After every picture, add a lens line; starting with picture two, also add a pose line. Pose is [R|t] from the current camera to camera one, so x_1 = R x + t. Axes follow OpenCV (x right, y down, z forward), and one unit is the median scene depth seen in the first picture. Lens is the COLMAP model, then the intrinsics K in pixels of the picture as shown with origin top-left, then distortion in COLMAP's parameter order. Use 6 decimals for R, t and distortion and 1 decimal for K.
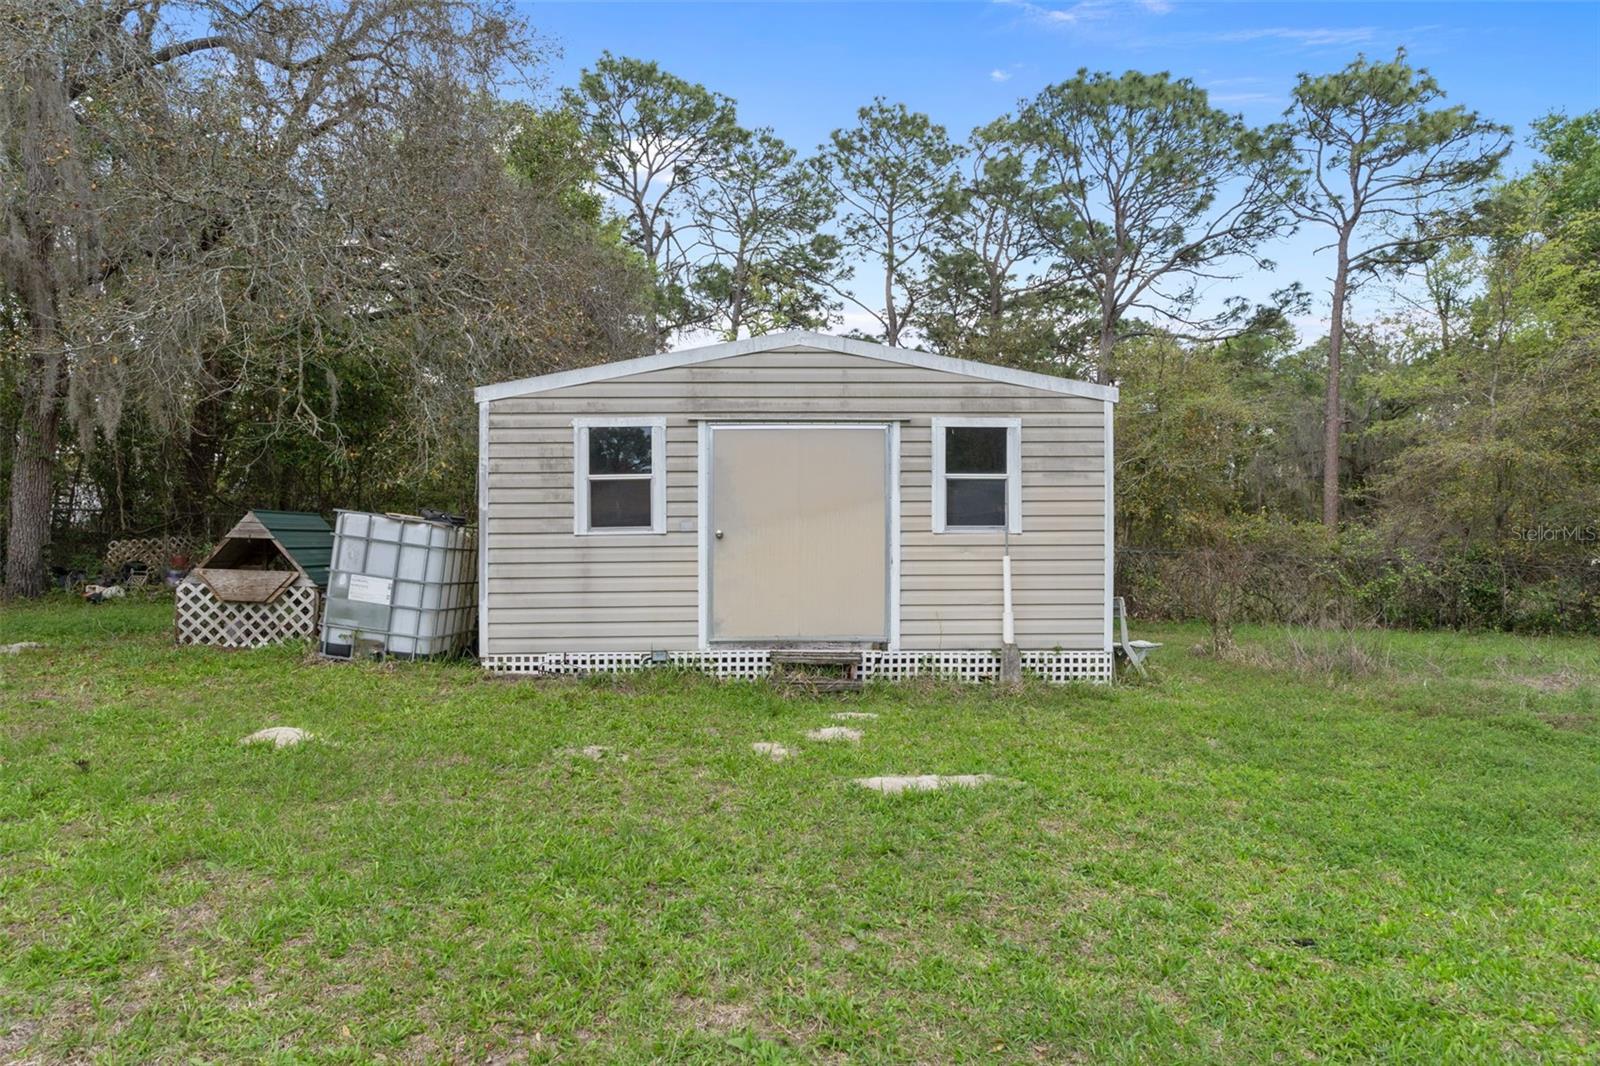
lens RADIAL K [[931.6, 0, 800.0], [0, 931.6, 533.0], [0, 0, 1]] dist [-0.002817, -0.000348]
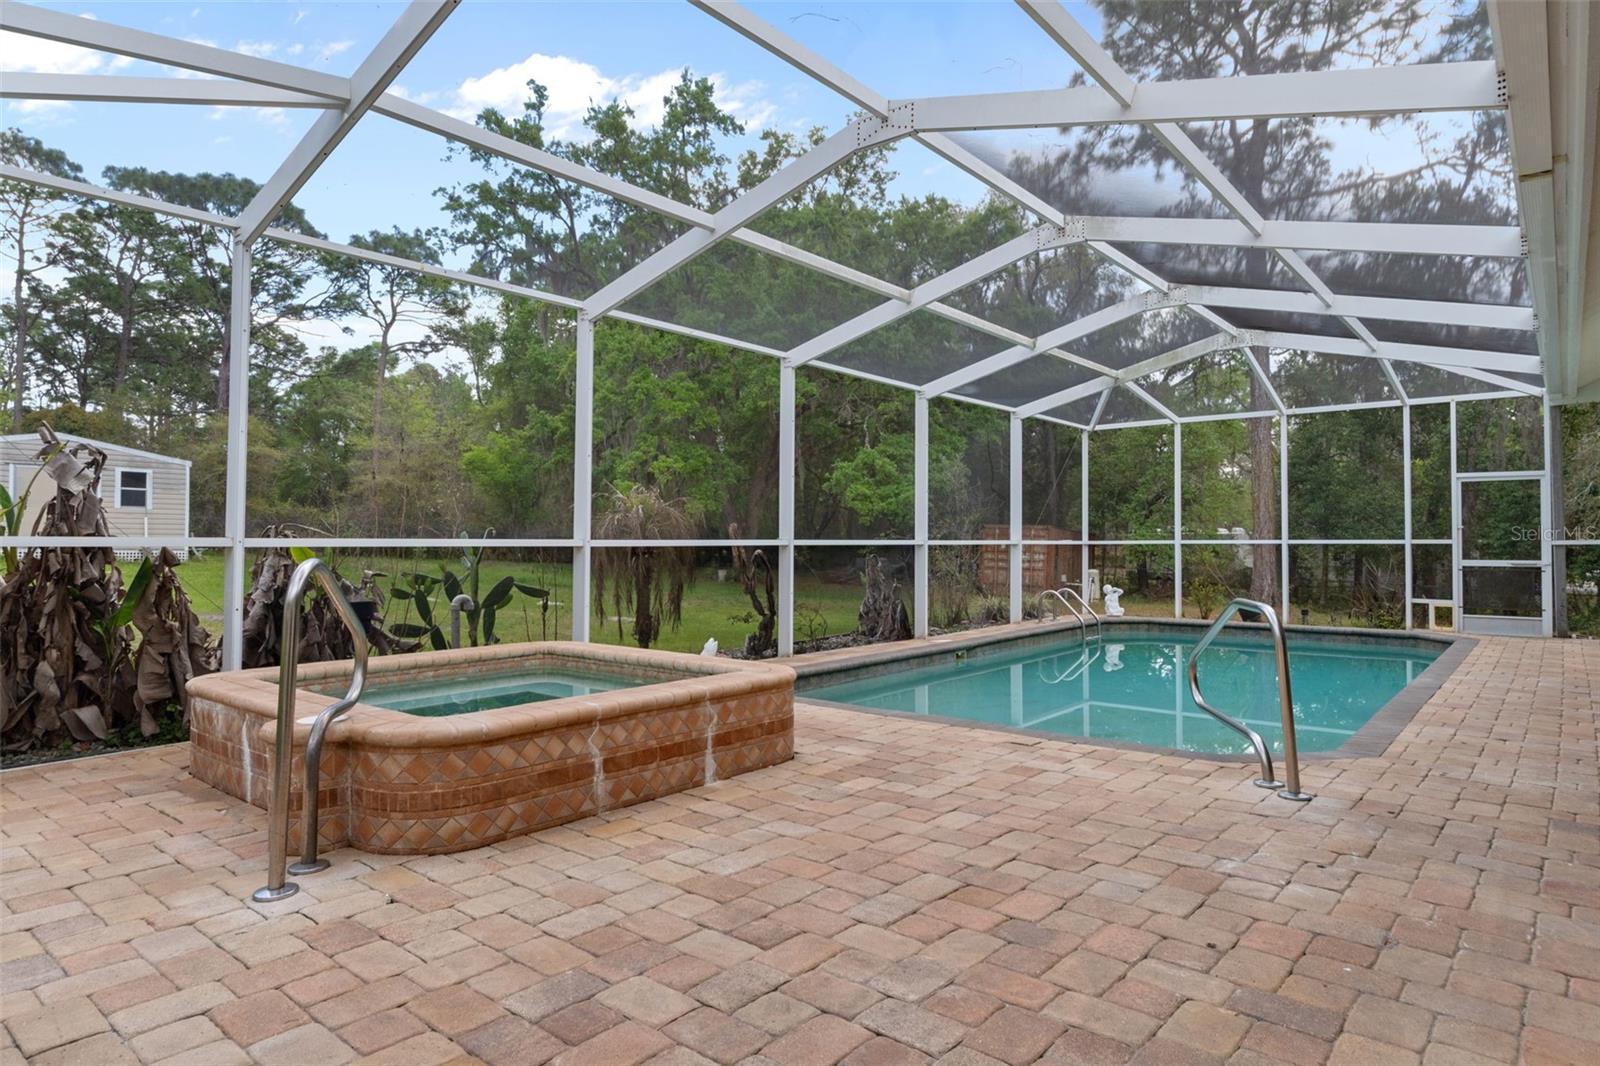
lens RADIAL K [[931.6, 0, 800.0], [0, 931.6, 533.0], [0, 0, 1]] dist [-0.002817, -0.000348]
pose [[0.663359, 0.009688, 0.748239, -0.159506], [-0.029701, 0.999469, 0.013391, -0.006557], [-0.747712, -0.031107, 0.663294, -0.657531]]
